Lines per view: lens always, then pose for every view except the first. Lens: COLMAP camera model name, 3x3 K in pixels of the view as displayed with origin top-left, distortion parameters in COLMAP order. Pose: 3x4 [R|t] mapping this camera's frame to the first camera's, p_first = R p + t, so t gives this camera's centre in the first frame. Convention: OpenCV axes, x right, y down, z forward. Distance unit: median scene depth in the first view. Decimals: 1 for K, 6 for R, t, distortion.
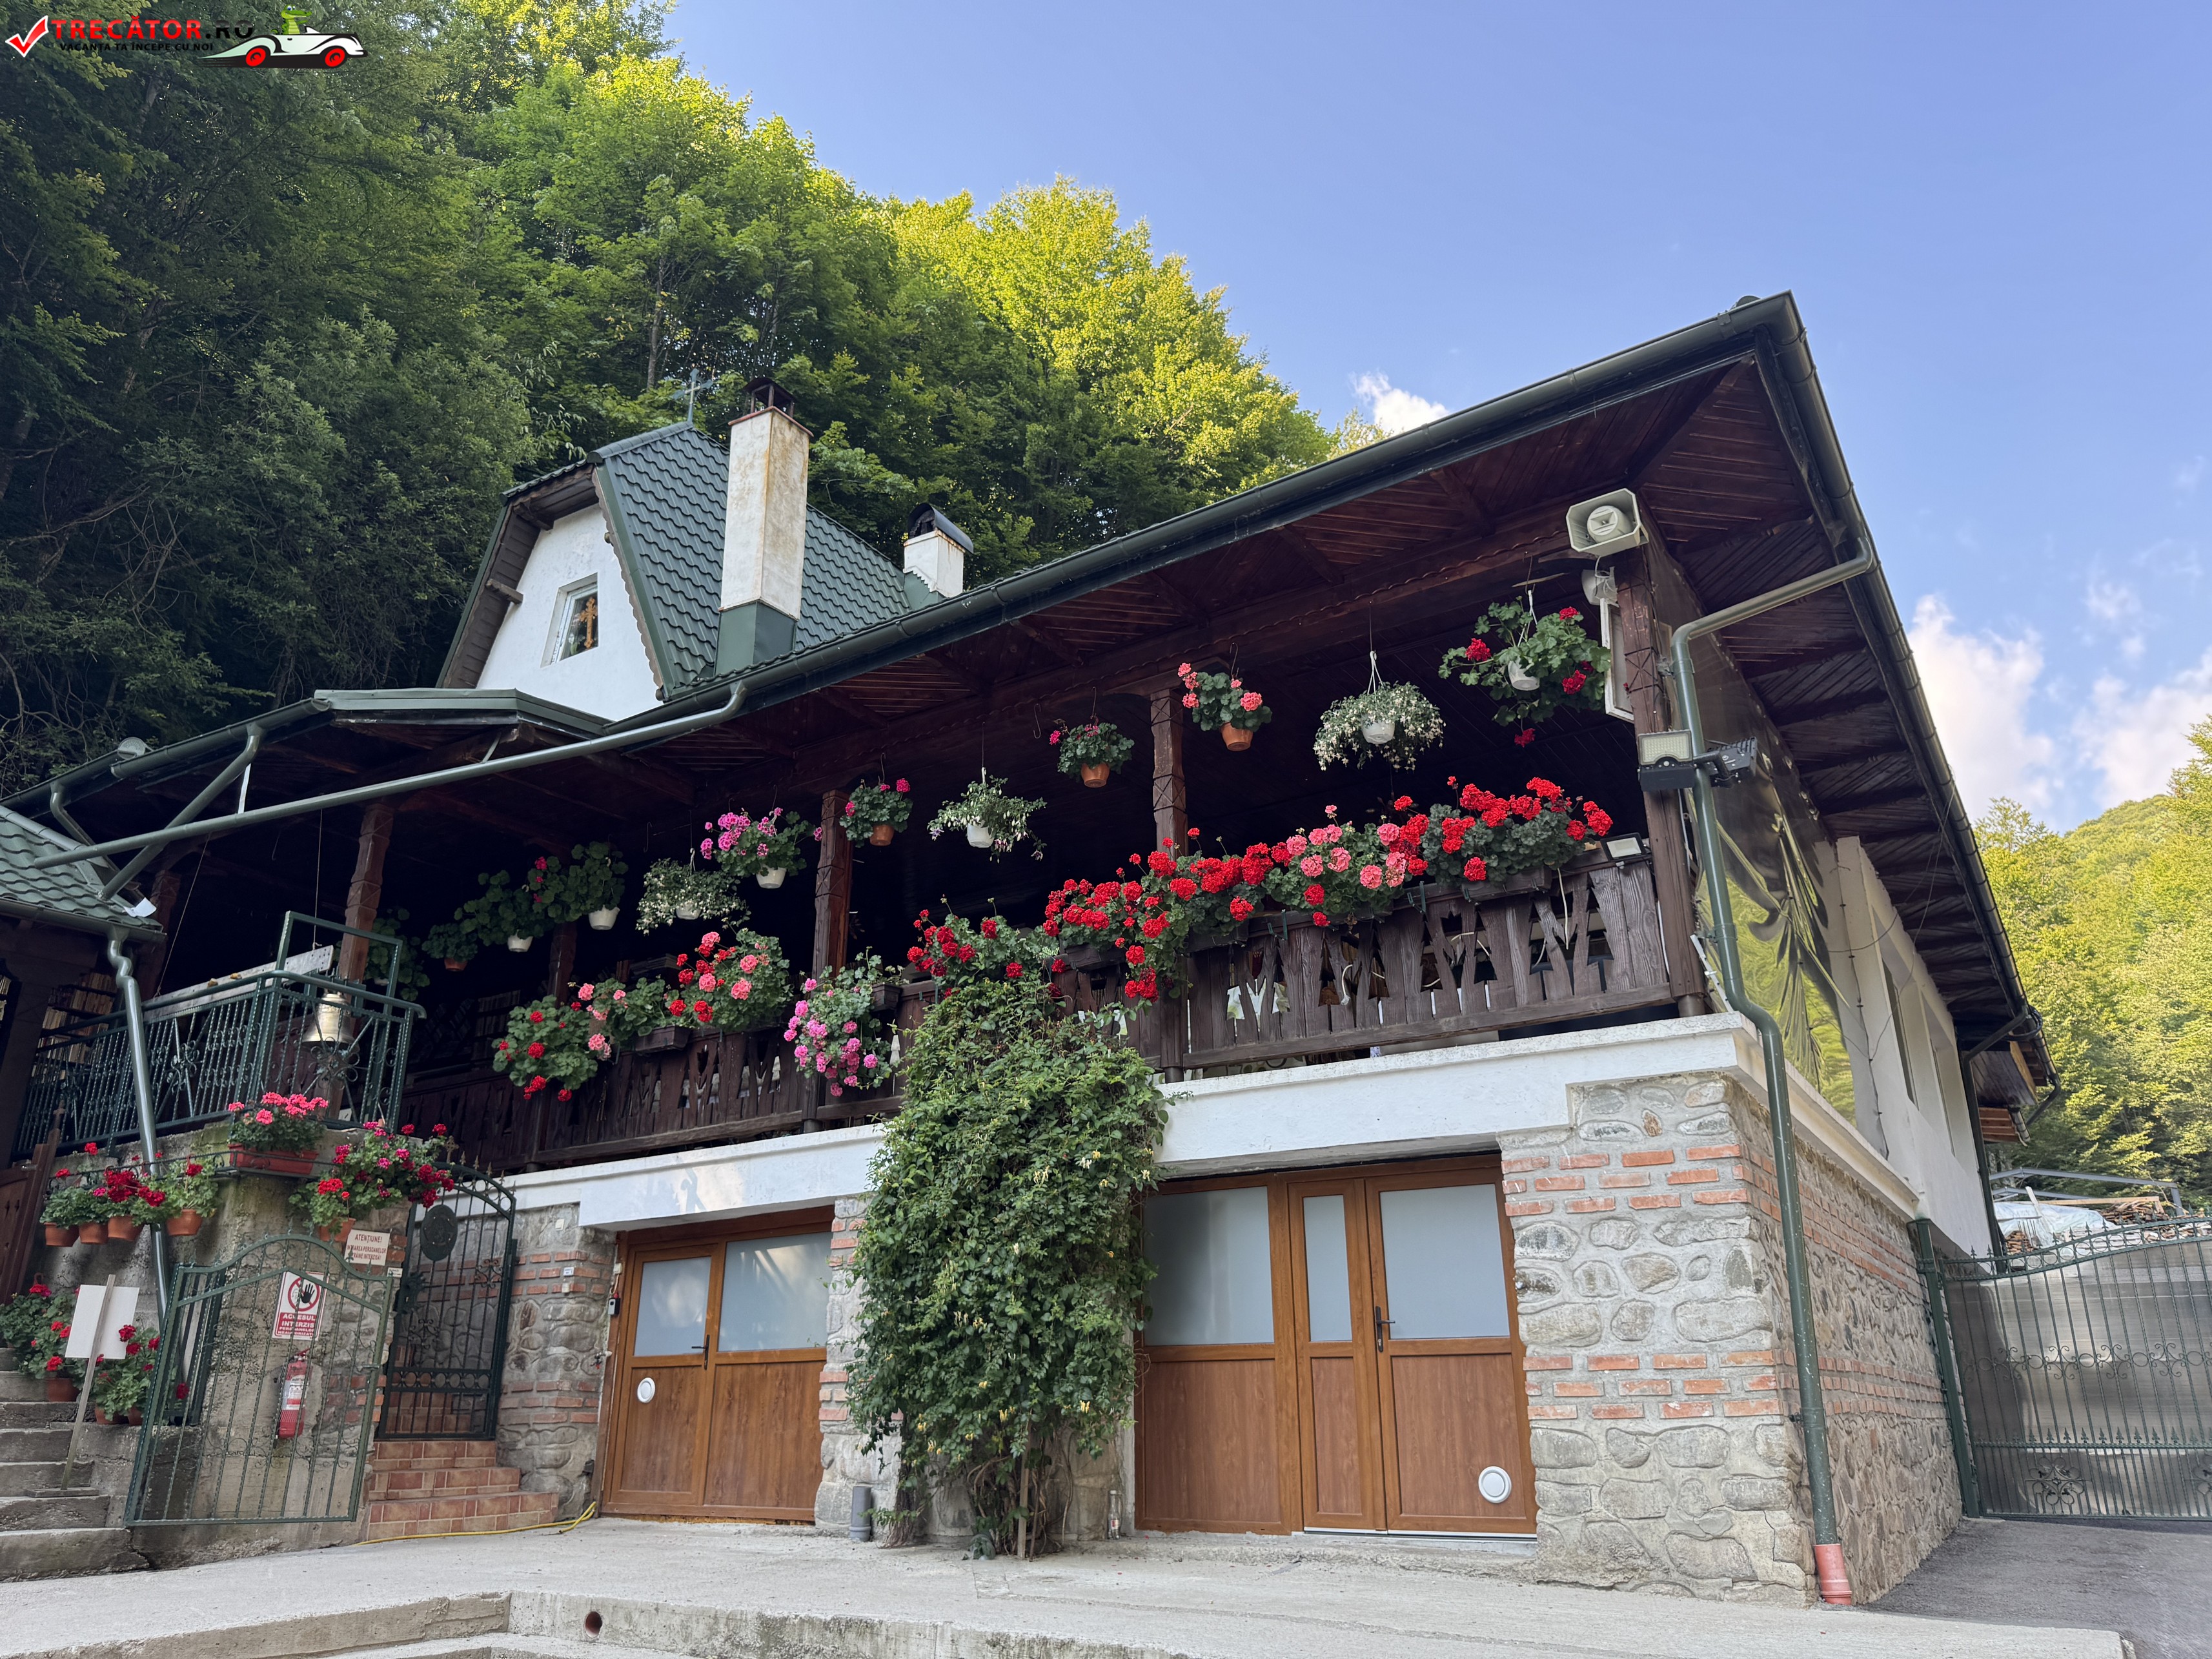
lens RADIAL K [[1563.4, 0, 1101.0], [0, 1563.4, 822.3], [0, 0, 1]] dist [0.065800, -0.094239]
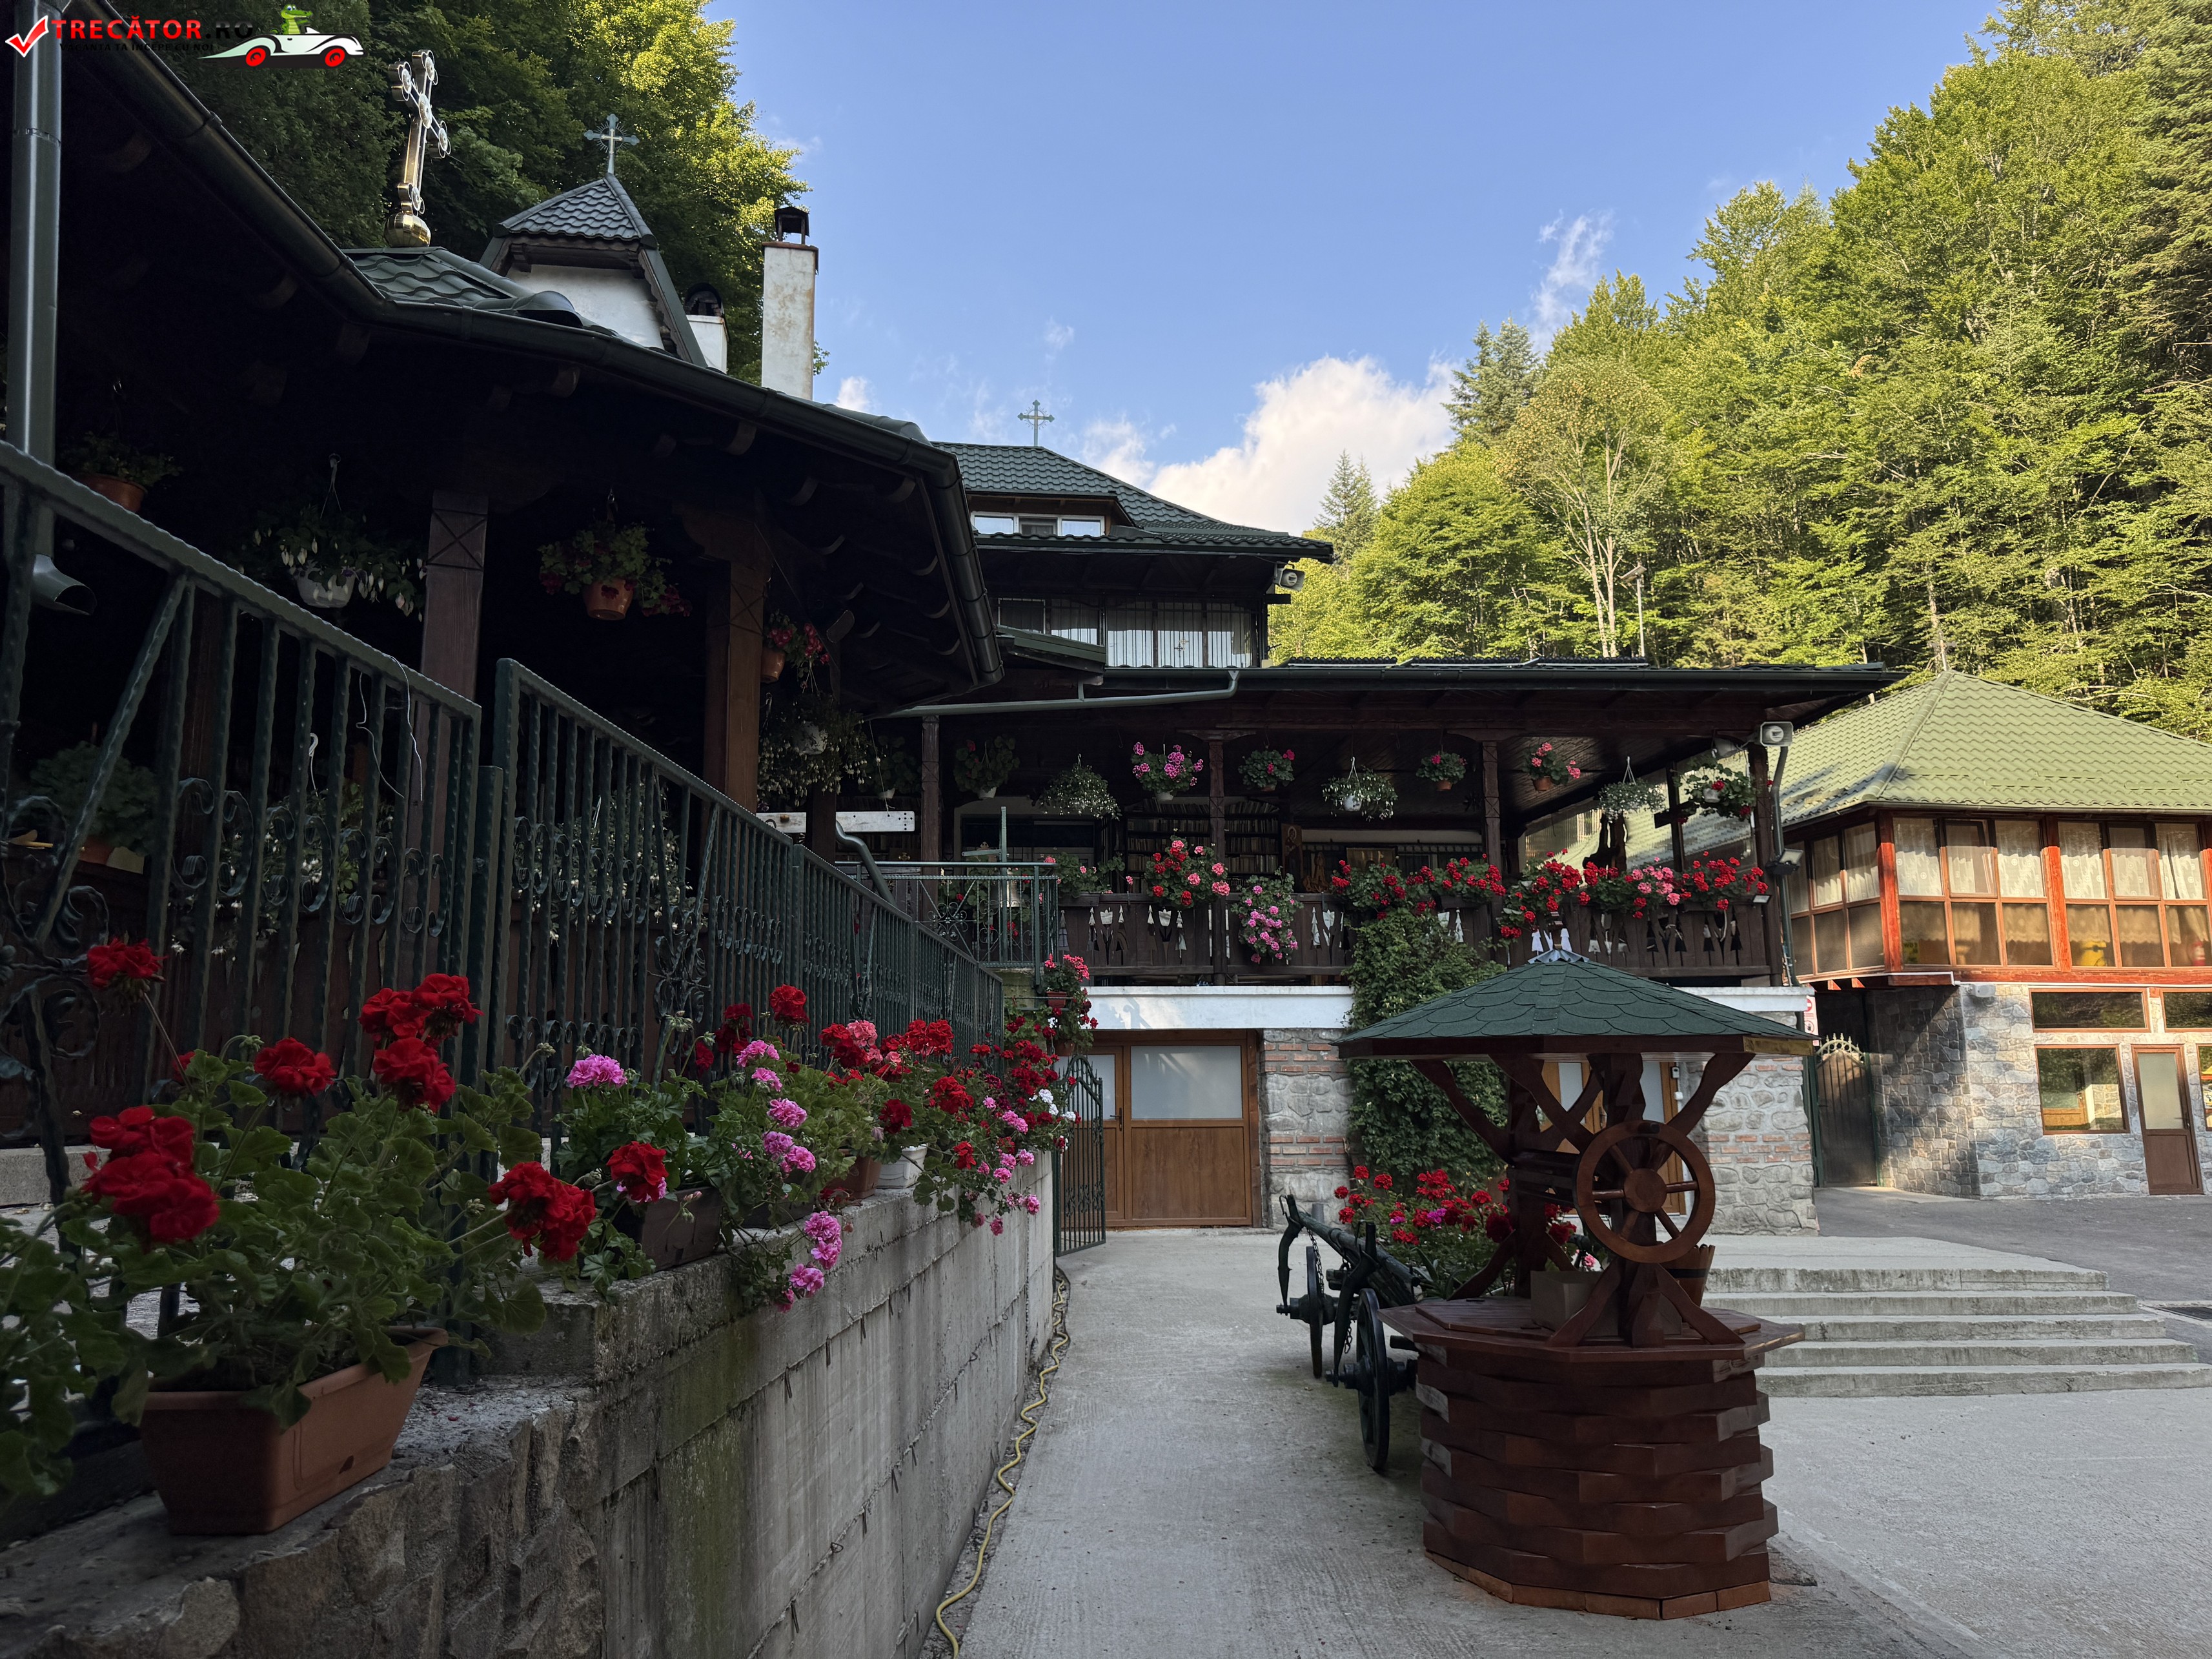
lens RADIAL K [[1563.4, 0, 1101.0], [0, 1563.4, 822.3], [0, 0, 1]] dist [0.065800, -0.094239]
pose [[0.777232, 0.108764, 0.619742, -1.660112], [-0.219147, 0.970070, 0.104590, -0.110877], [-0.589817, -0.217105, 0.777805, -0.083117]]
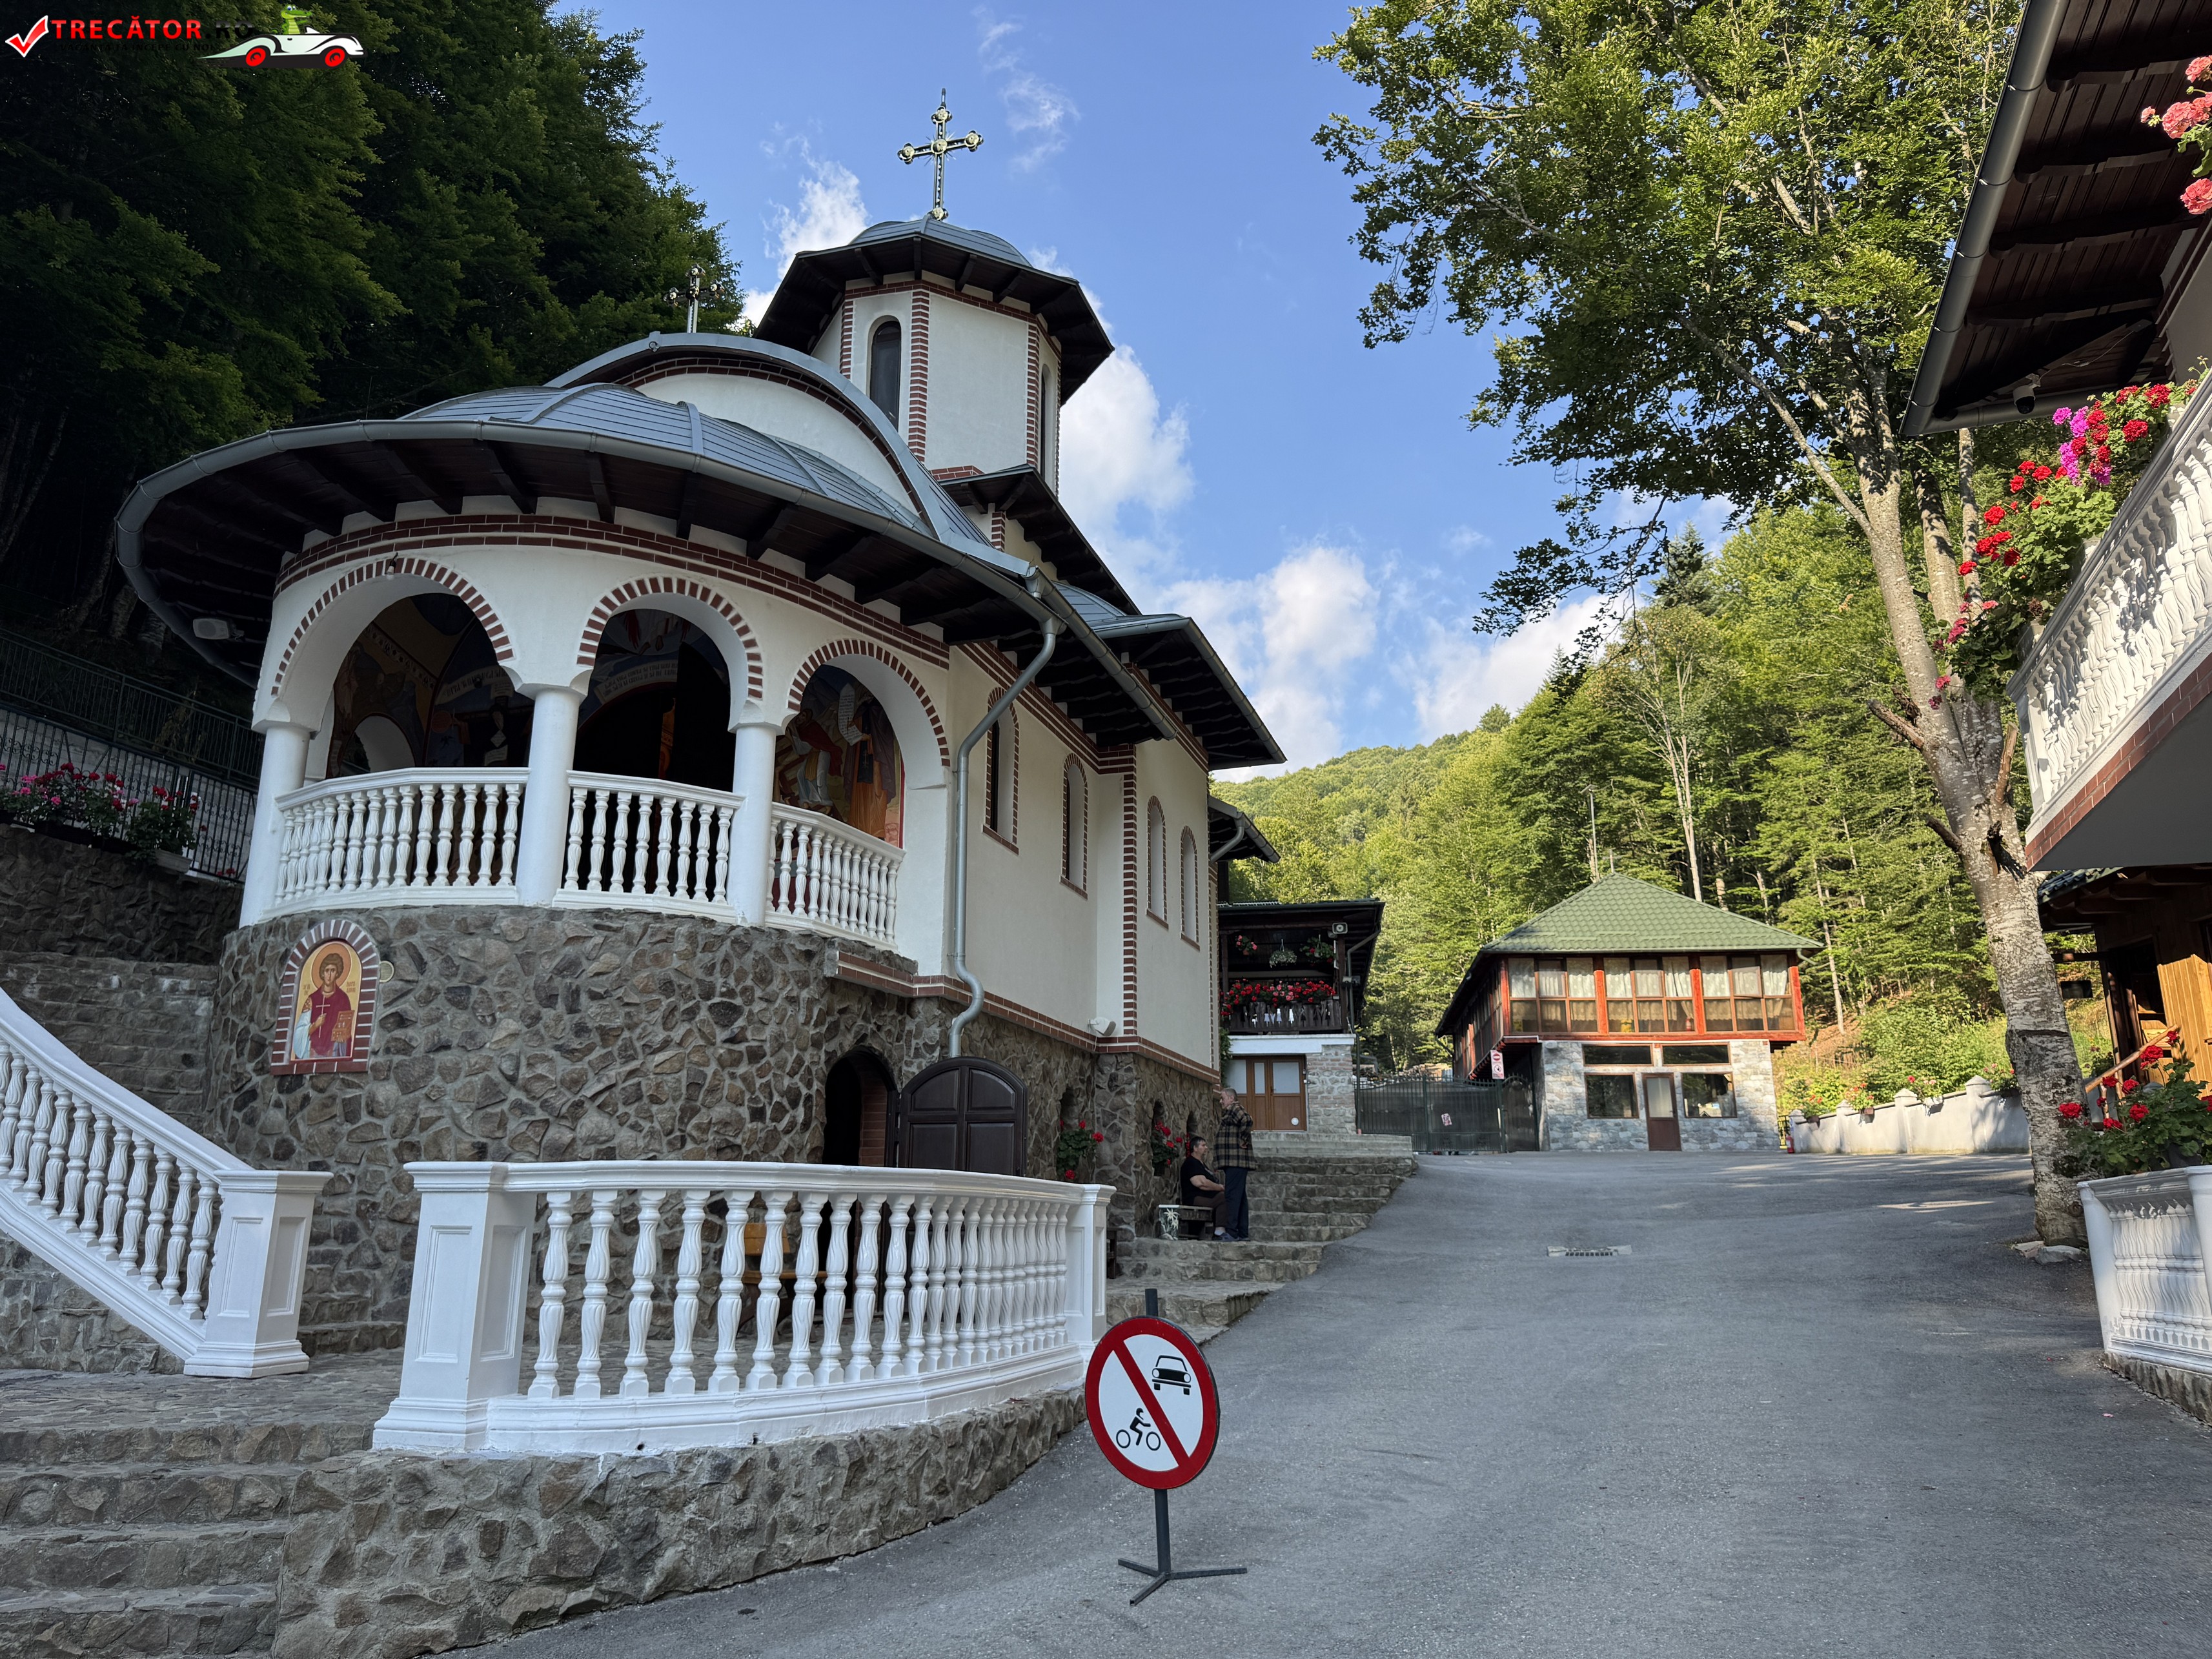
lens RADIAL K [[1550.2, 0, 1110.4], [0, 1550.2, 812.8], [0, 0, 1]] dist [0.101388, -0.158447]
pose [[0.908622, 0.121991, 0.399406, -2.365537], [-0.156414, 0.986180, 0.054619, -0.721909], [-0.387223, -0.112101, 0.915146, -3.172672]]
